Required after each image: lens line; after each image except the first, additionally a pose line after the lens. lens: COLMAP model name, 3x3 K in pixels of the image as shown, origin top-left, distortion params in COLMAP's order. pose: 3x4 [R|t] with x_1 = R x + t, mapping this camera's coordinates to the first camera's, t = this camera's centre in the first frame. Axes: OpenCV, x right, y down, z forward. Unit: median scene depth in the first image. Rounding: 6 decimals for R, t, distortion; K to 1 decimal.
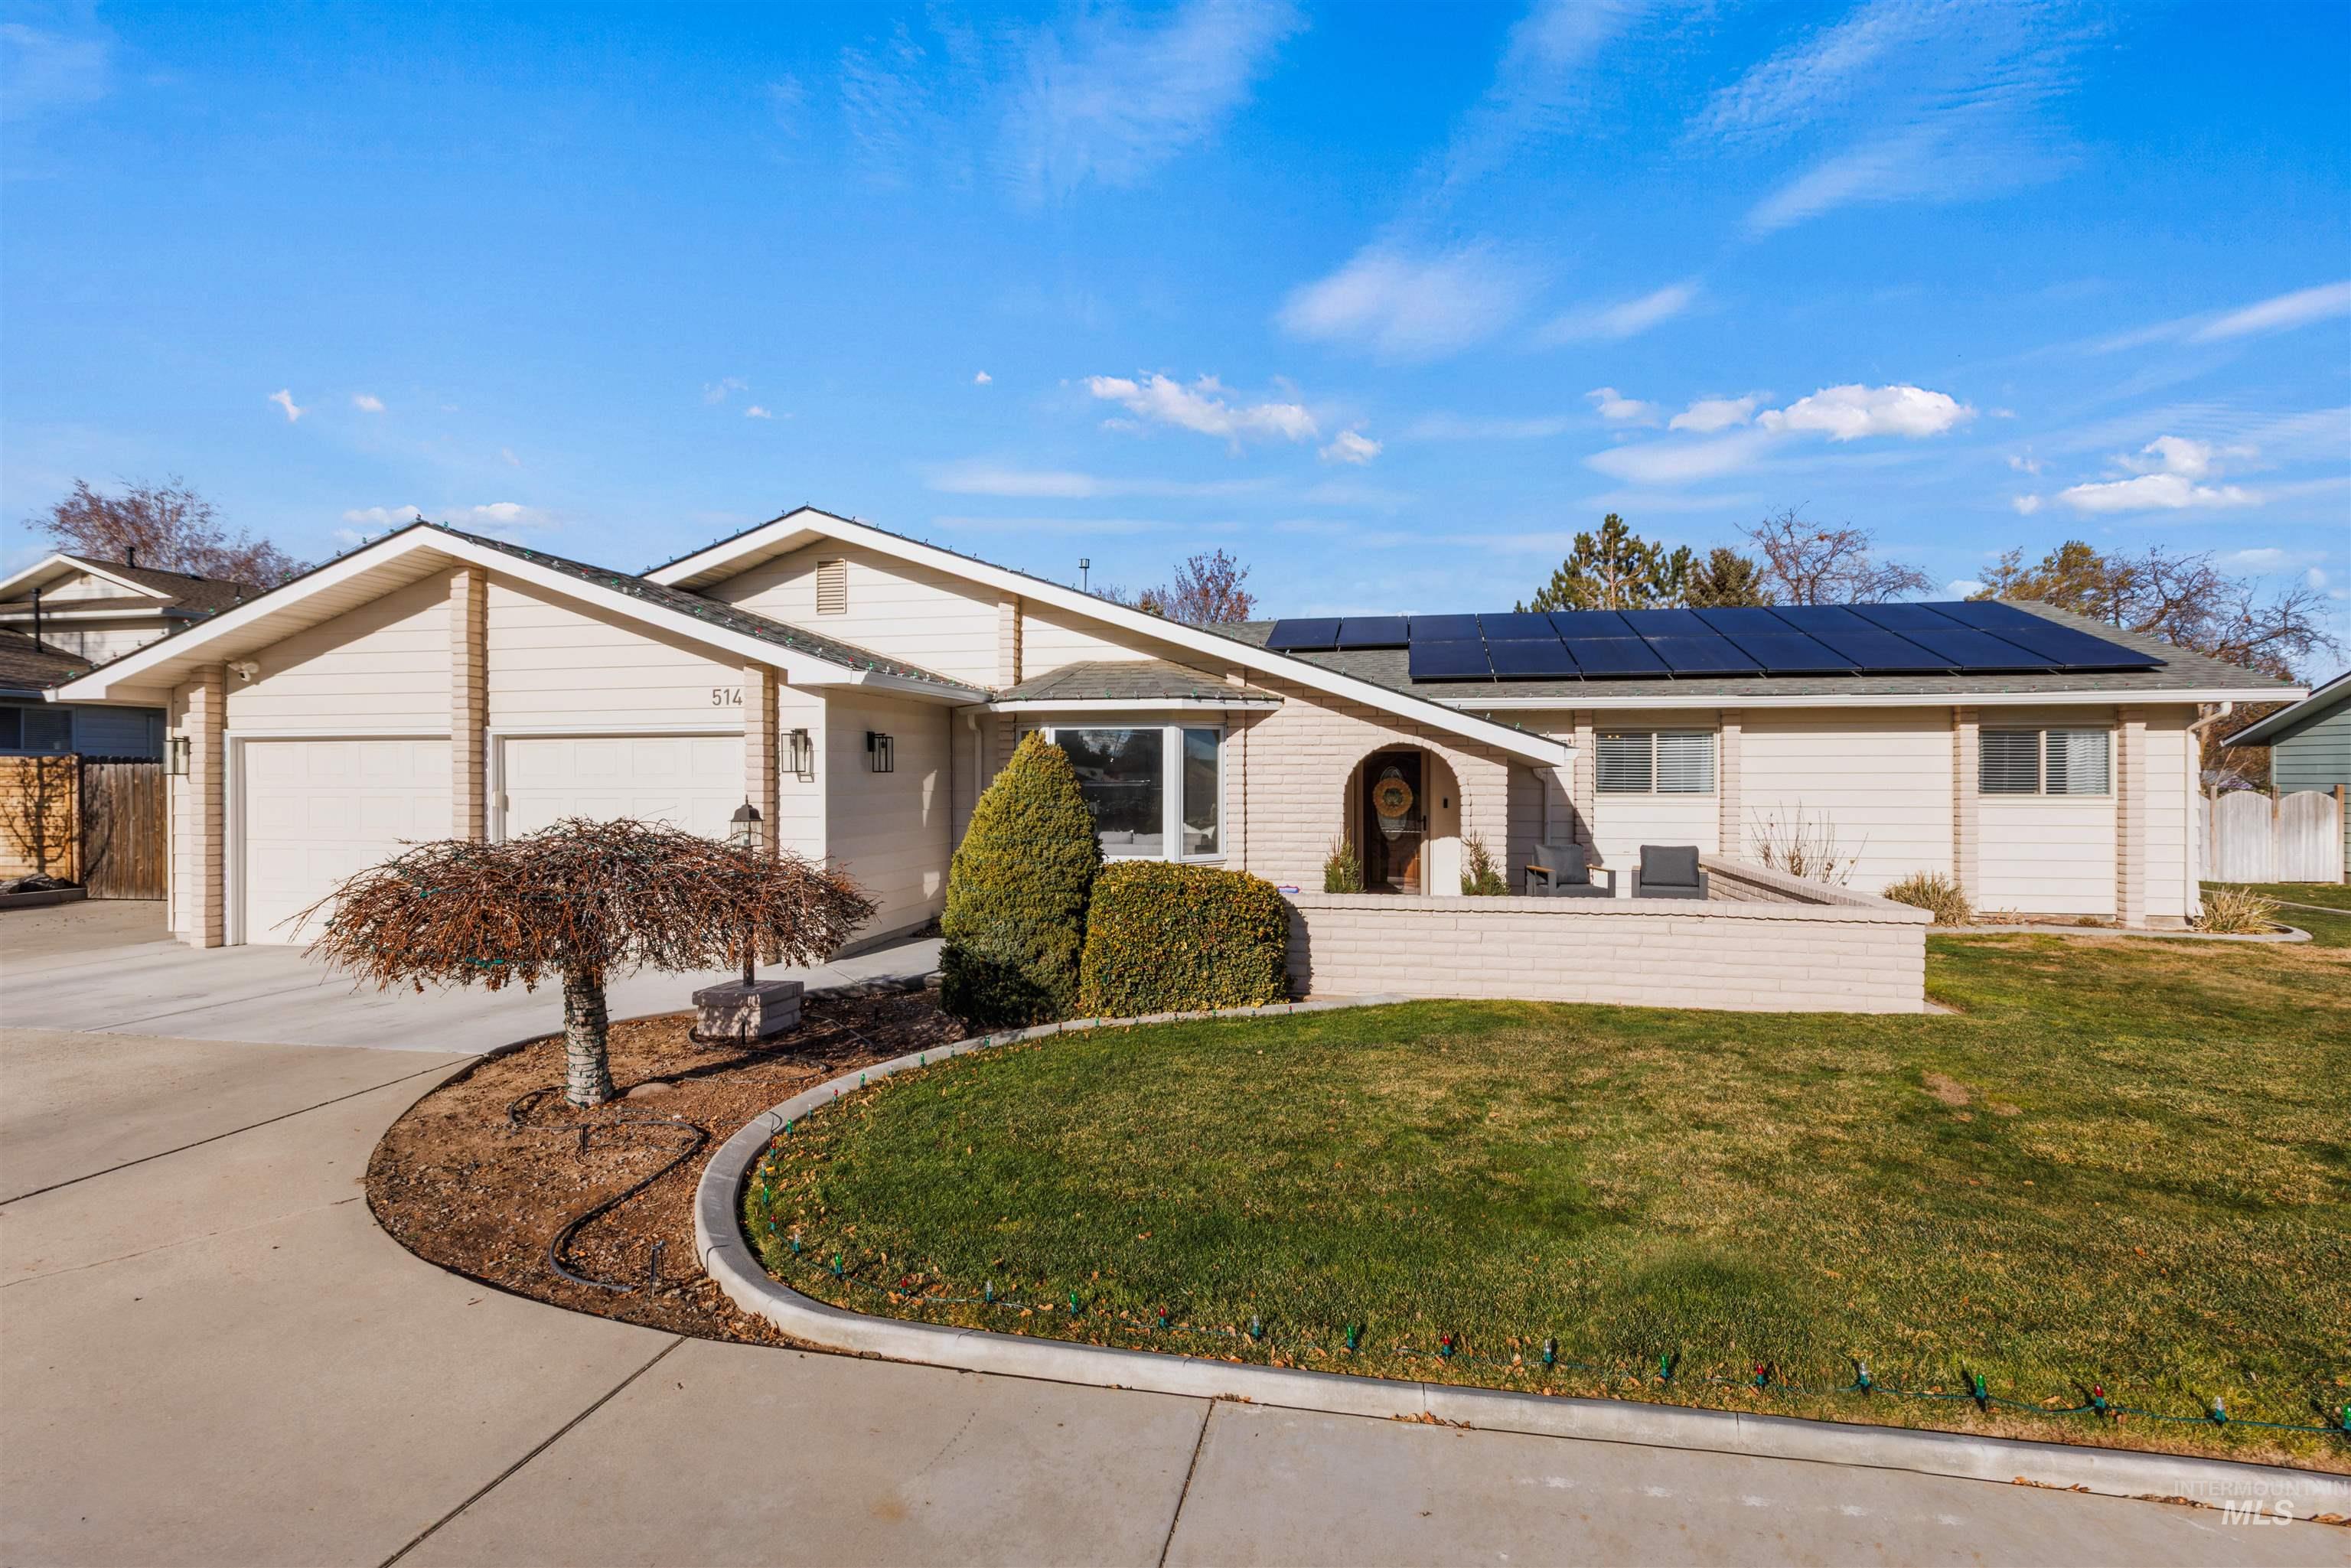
lens RADIAL K [[1194.5, 0, 1174.7], [0, 1194.5, 780.6], [0, 0, 1]] dist [-0.000930, 0.000032]
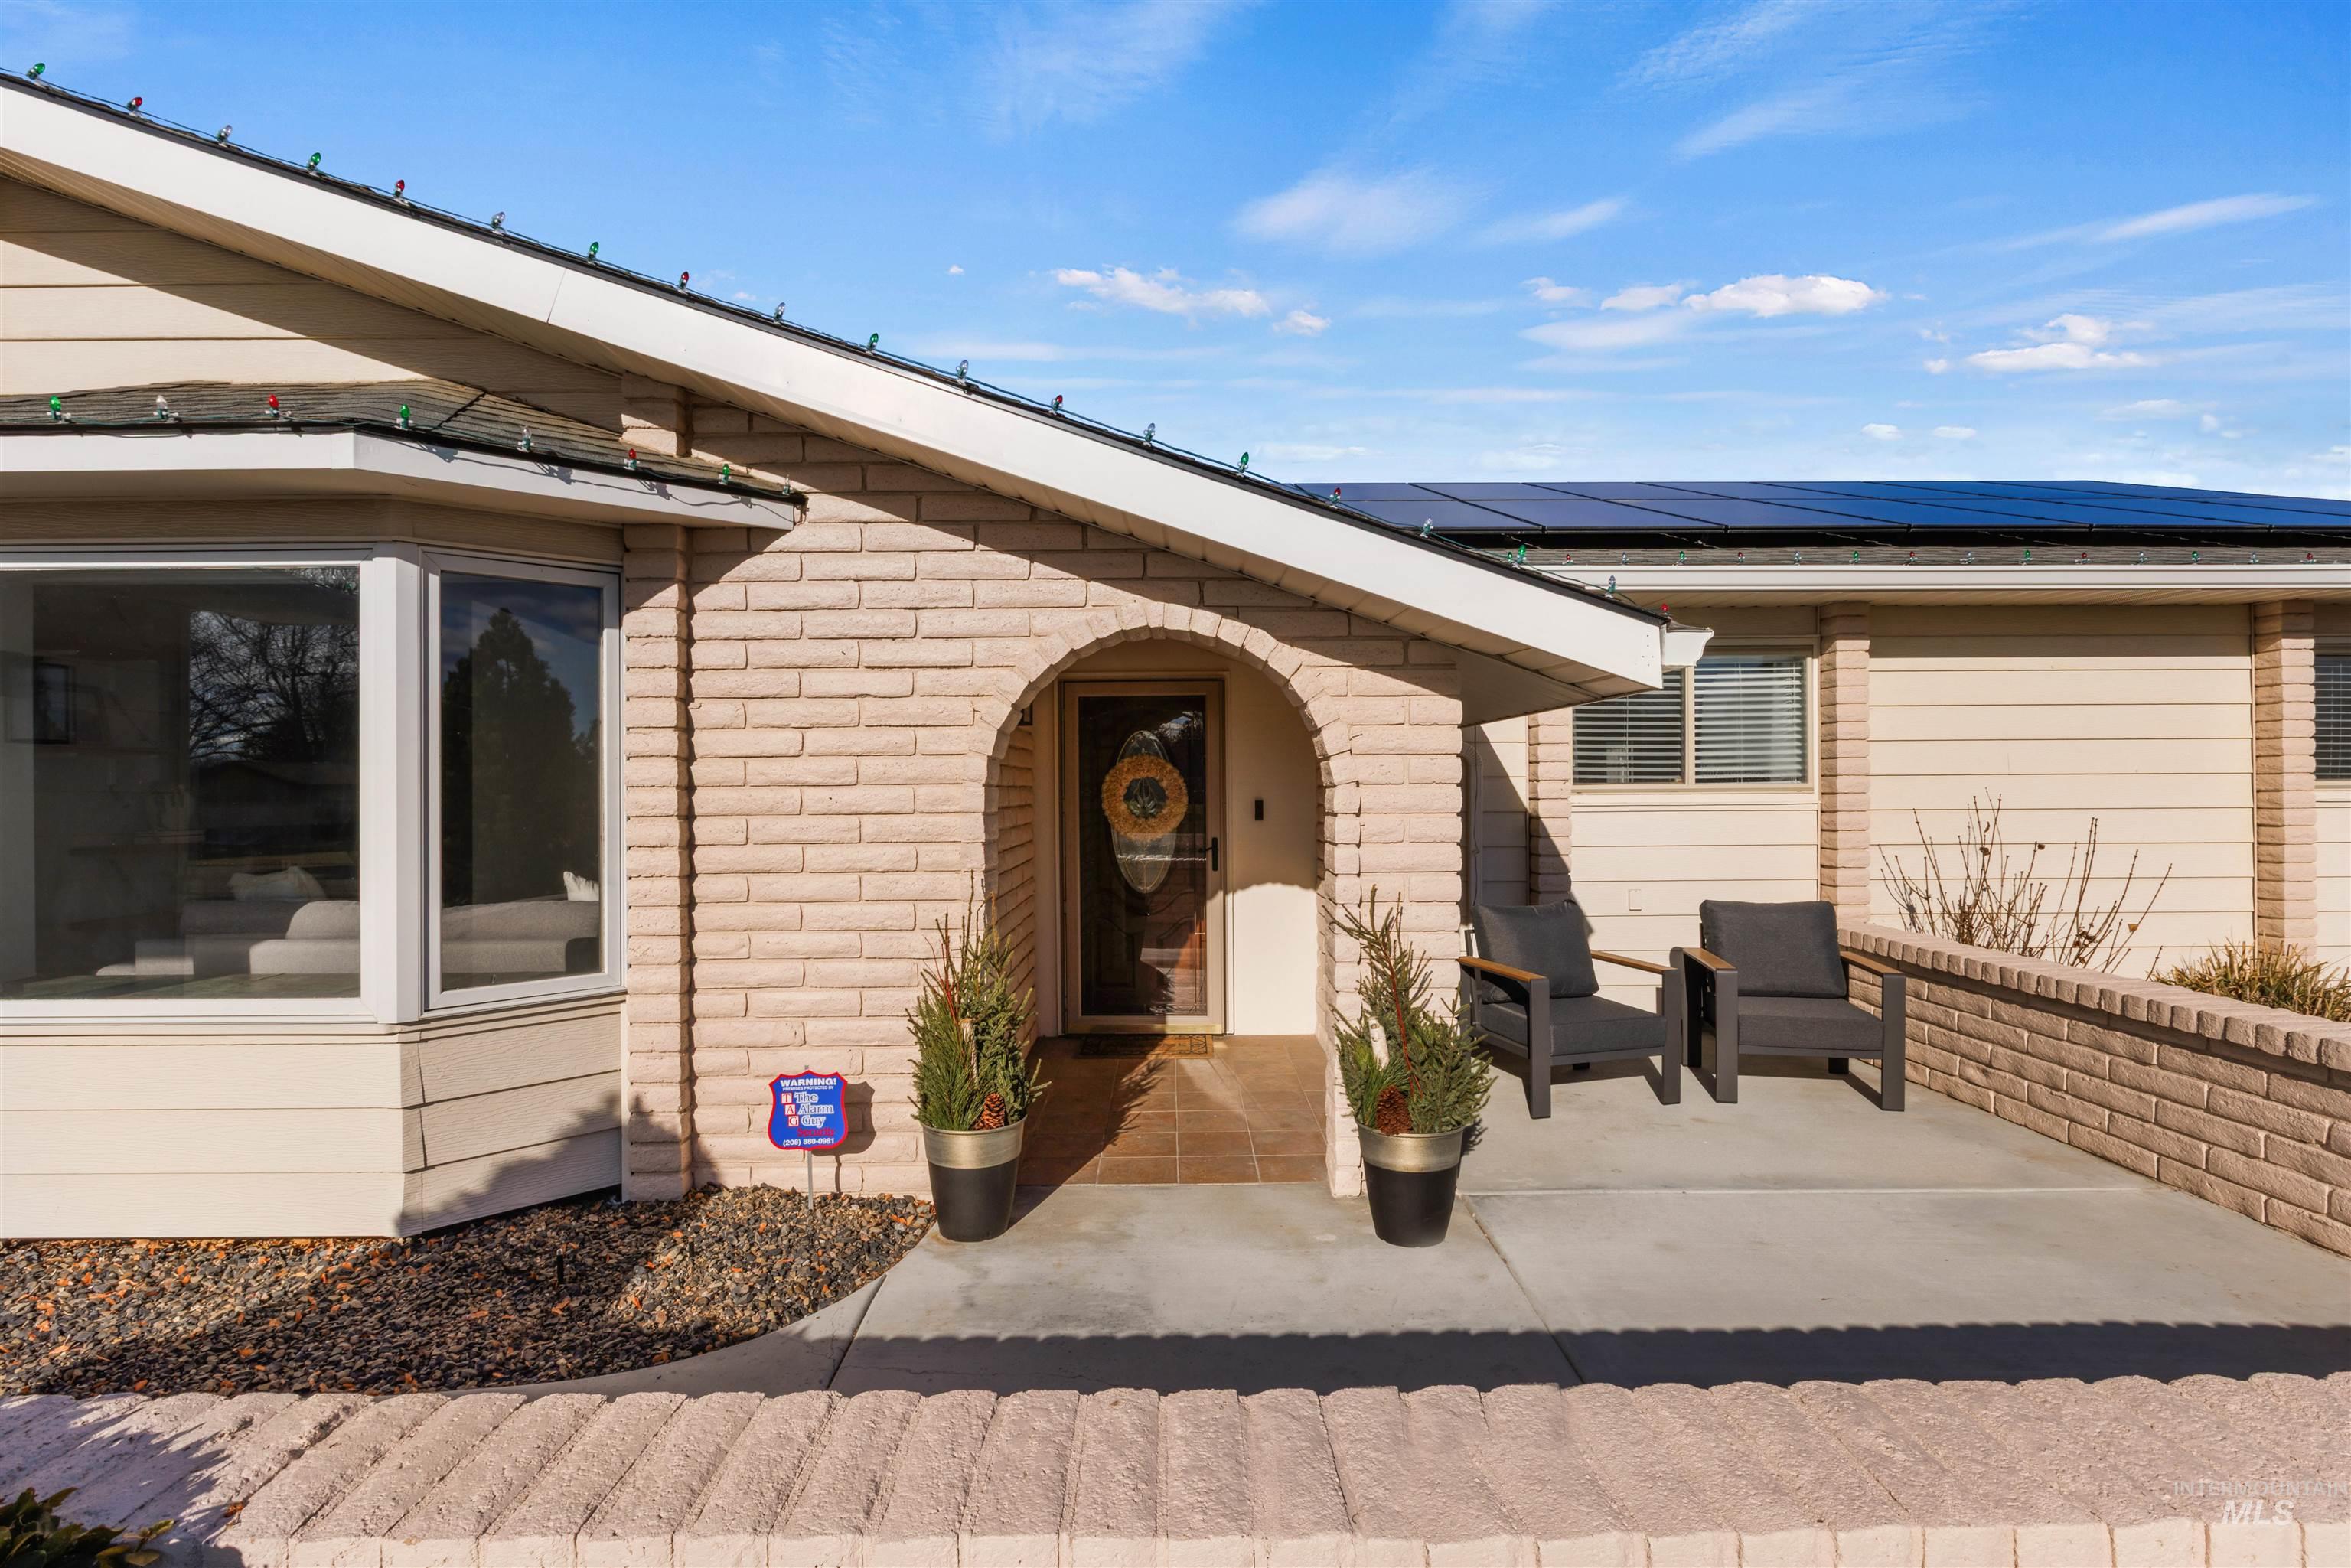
lens RADIAL K [[1194.5, 0, 1178.1], [0, 1194.5, 784.9], [0, 0, 1]] dist [-0.000930, 0.000032]
pose [[0.981975, -0.005956, 0.188917, 0.129423], [0.006573, 0.999975, -0.002641, 0.012480], [-0.188897, 0.003835, 0.981989, 0.656255]]
